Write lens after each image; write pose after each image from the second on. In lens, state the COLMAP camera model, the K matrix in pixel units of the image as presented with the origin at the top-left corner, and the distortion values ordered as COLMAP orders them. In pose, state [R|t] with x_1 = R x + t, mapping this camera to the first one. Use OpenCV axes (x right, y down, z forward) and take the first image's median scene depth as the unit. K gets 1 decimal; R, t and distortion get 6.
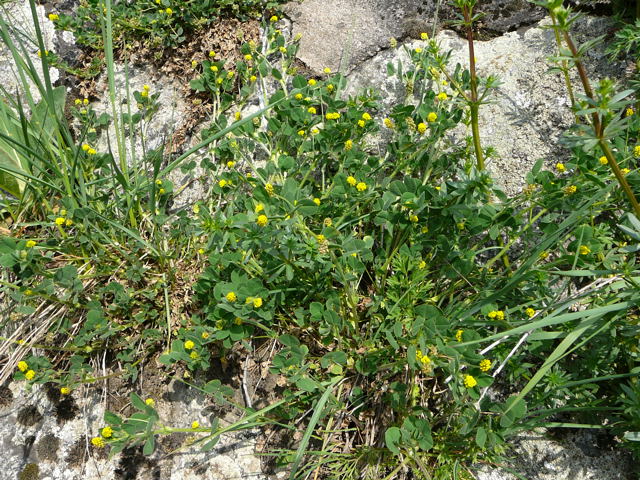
lens RADIAL K [[649.2, 0, 317.0], [0, 649.2, 242.9], [0, 0, 1]] dist [-0.065449, 0.000000]
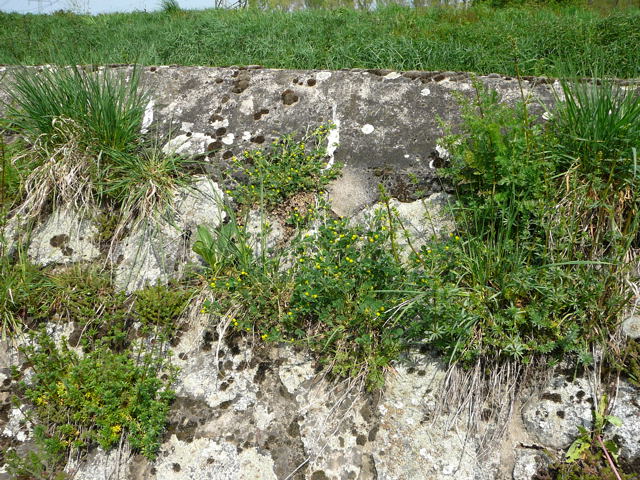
lens RADIAL K [[649.2, 0, 320.6], [0, 649.2, 240.0], [0, 0, 1]] dist [-0.065449, 0.000000]
pose [[0.997971, 0.002367, -0.063620, 0.090755], [-0.012285, 0.987688, -0.155952, 0.210505], [0.062468, 0.156417, 0.985714, -1.433881]]
